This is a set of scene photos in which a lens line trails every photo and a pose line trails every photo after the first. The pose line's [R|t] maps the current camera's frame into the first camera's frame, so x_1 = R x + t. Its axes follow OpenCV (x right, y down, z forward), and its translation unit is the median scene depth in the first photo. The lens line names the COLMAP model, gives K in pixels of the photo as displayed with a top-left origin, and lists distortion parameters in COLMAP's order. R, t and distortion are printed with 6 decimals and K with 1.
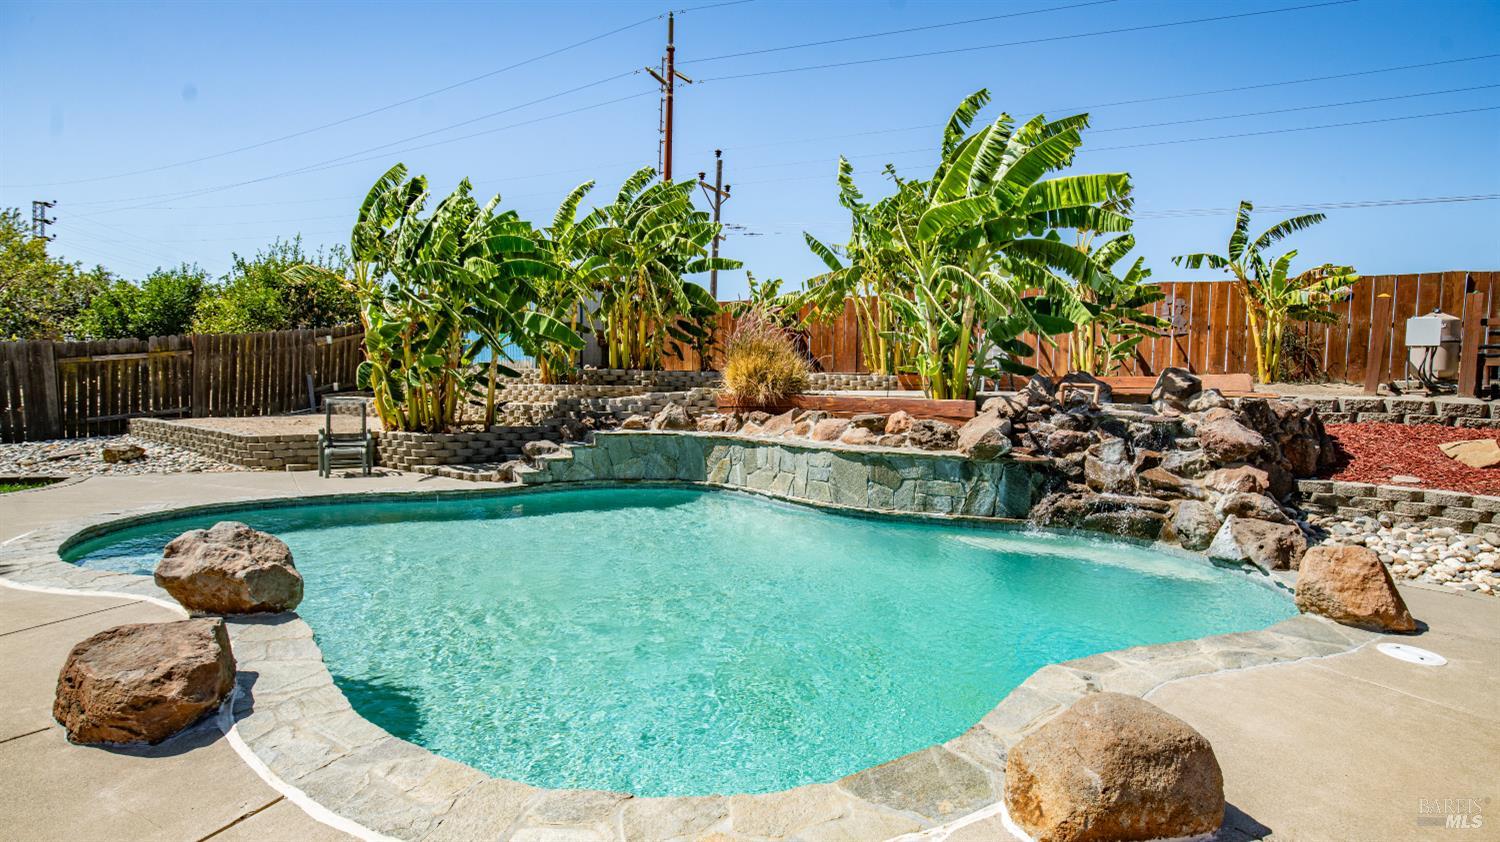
lens RADIAL K [[699.1, 0, 755.2], [0, 699.1, 426.3], [0, 0, 1]] dist [-0.008896, -0.000500]
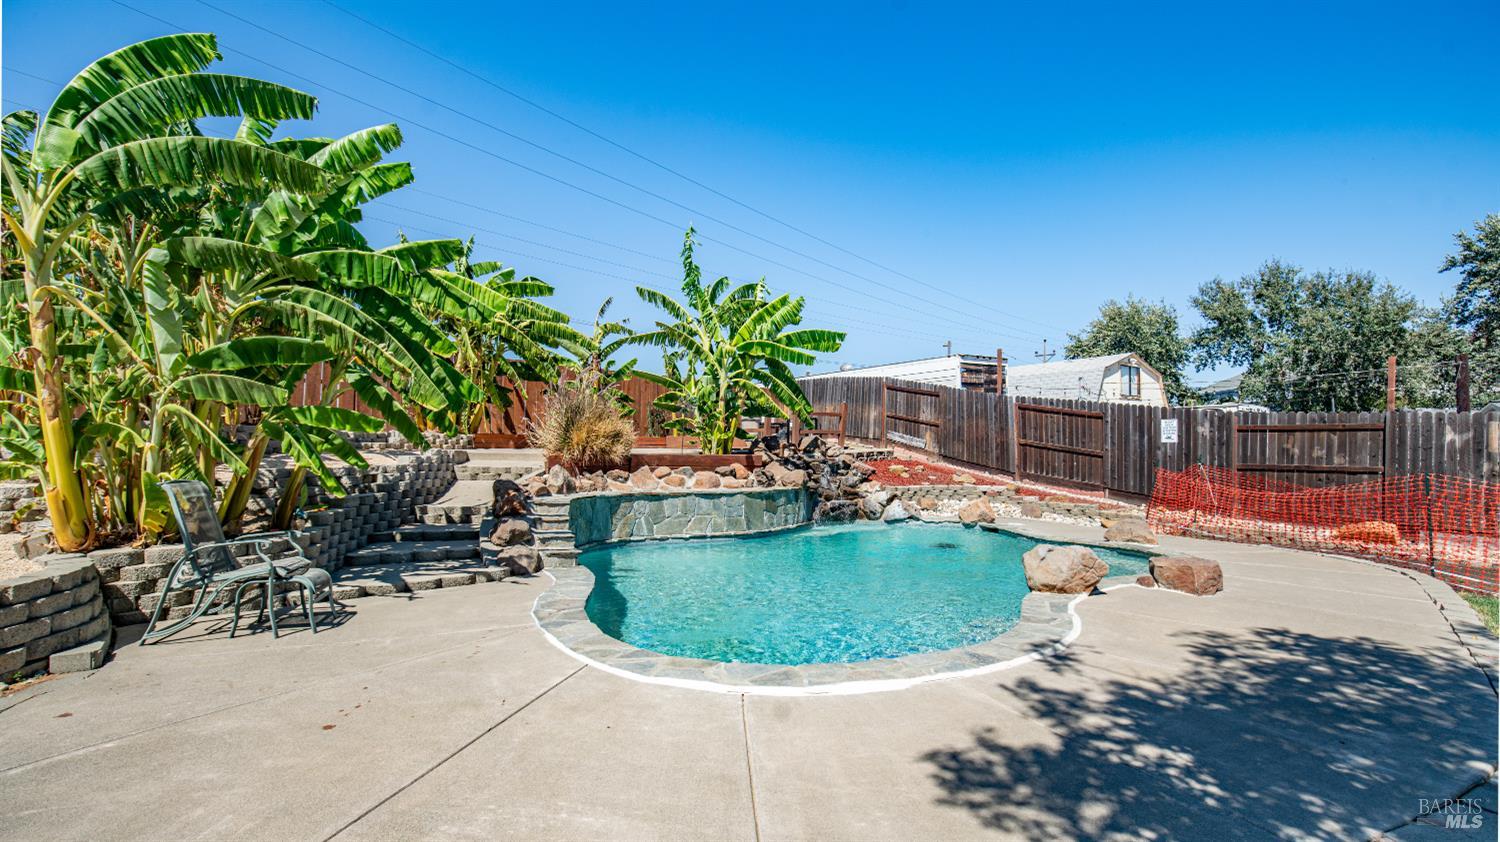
lens RADIAL K [[699.1, 0, 755.2], [0, 699.1, 426.3], [0, 0, 1]] dist [-0.008896, -0.000500]
pose [[0.213910, 0.011341, 0.976788, -1.104279], [0.044997, 0.998757, -0.021450, -0.059524], [-0.975816, 0.048541, 0.213134, 0.602874]]
